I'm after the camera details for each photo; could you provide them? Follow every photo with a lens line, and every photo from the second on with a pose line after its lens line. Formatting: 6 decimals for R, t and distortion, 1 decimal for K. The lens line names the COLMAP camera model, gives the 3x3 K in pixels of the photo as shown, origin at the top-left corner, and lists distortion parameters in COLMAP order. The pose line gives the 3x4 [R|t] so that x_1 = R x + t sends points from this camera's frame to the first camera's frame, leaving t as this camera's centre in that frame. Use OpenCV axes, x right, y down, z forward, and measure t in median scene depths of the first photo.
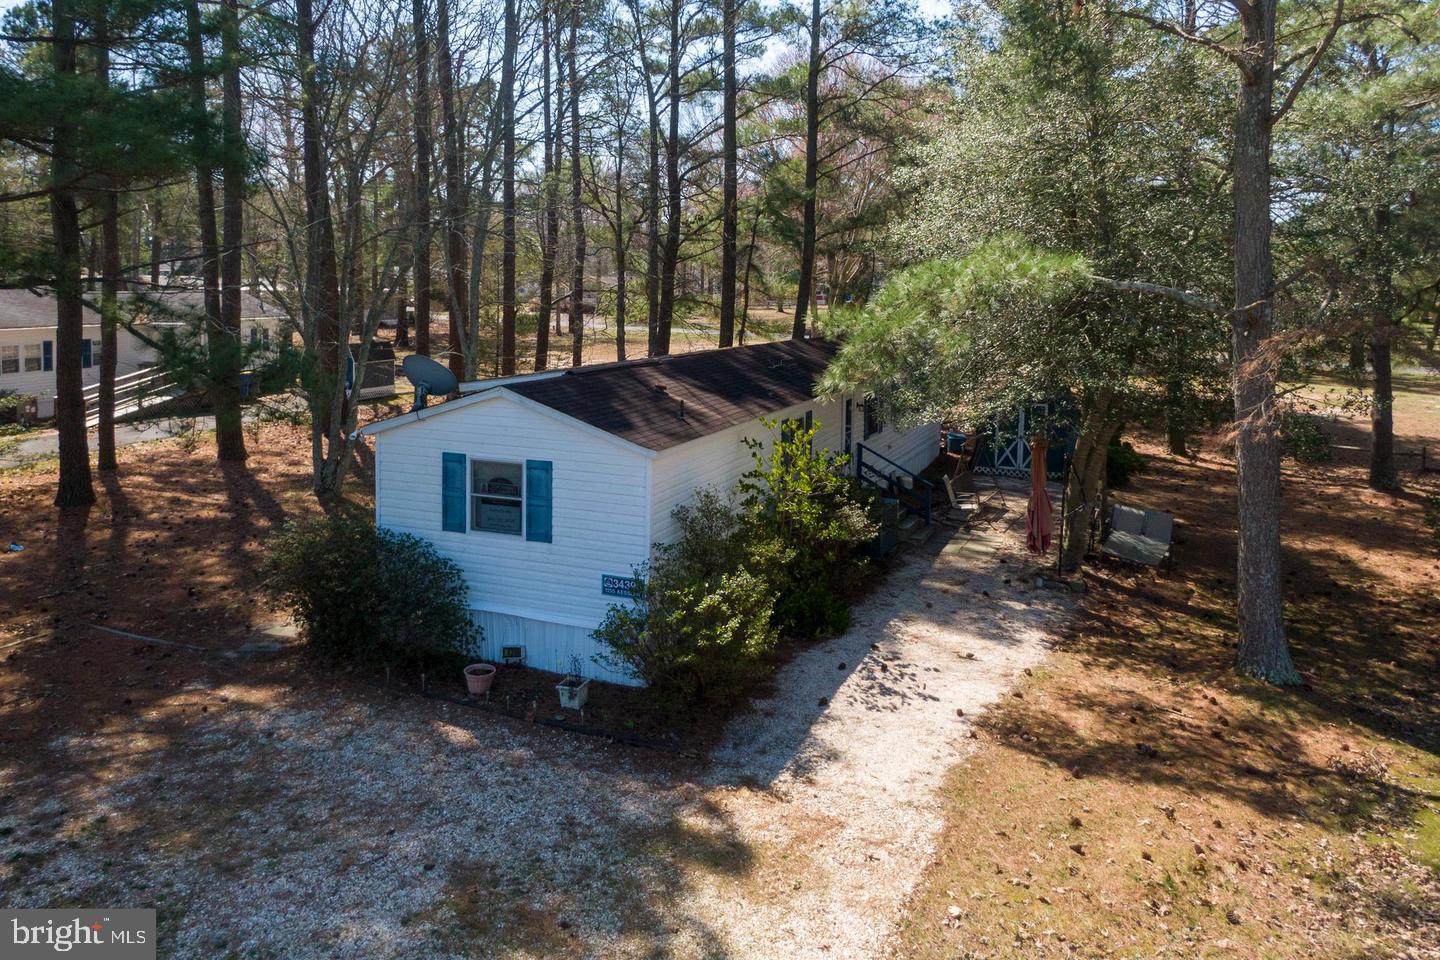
lens RADIAL K [[1154.2, 0, 720.0], [0, 1154.2, 480.0], [0, 0, 1]] dist [0.048402, -0.082170]
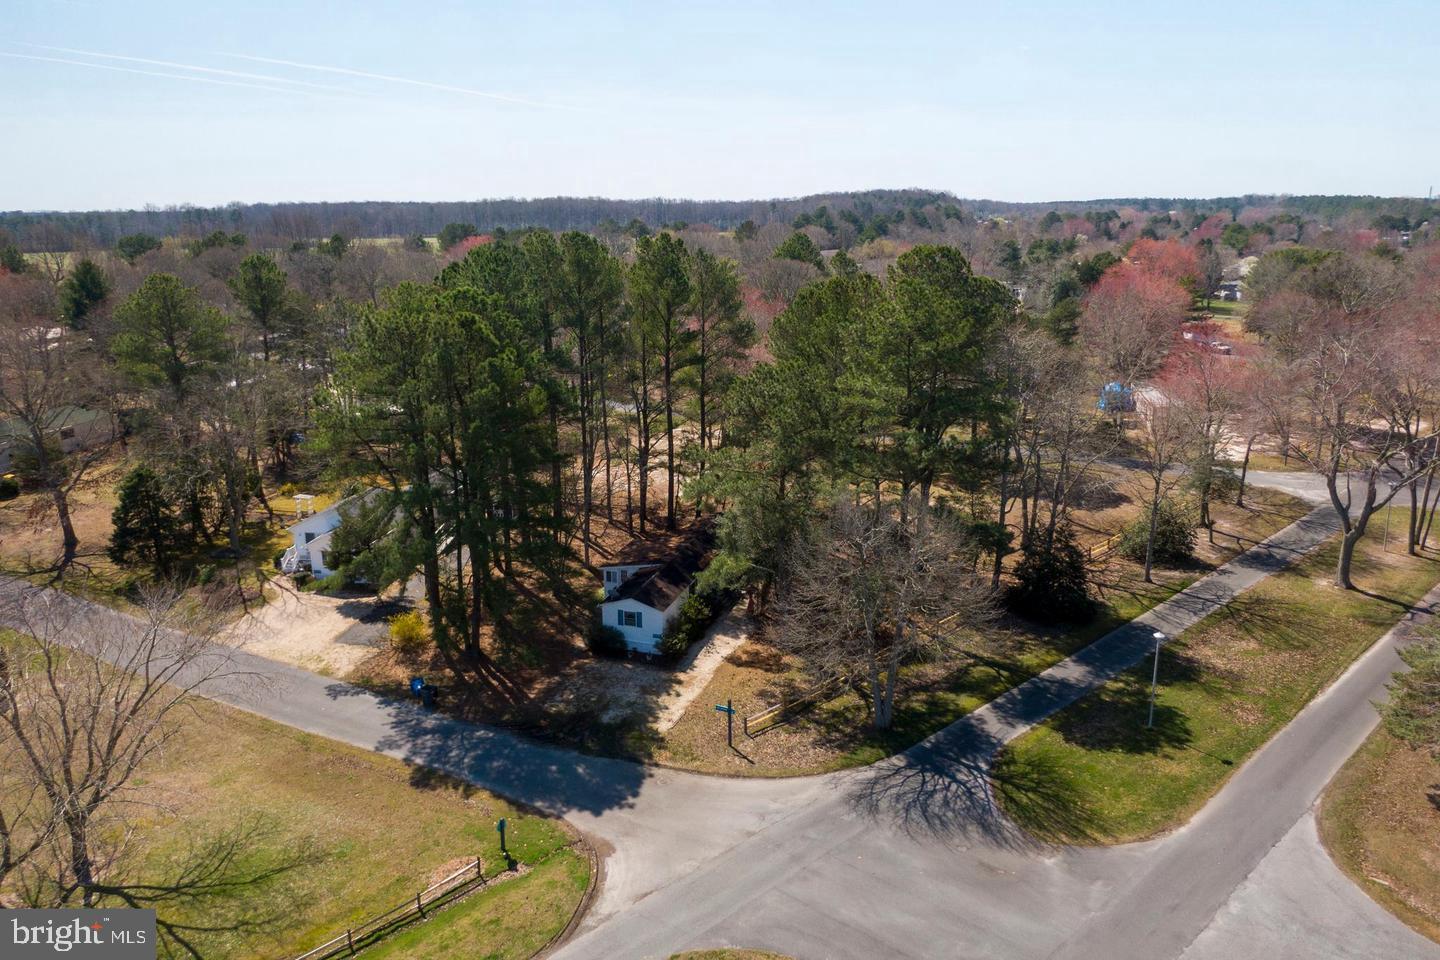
lens RADIAL K [[1154.2, 0, 720.0], [0, 1154.2, 480.0], [0, 0, 1]] dist [0.048402, -0.082170]
pose [[0.997783, -0.055650, 0.036495, 0.046455], [0.051972, 0.994122, 0.094974, -1.054497], [-0.041566, -0.092867, 0.994811, -4.001804]]
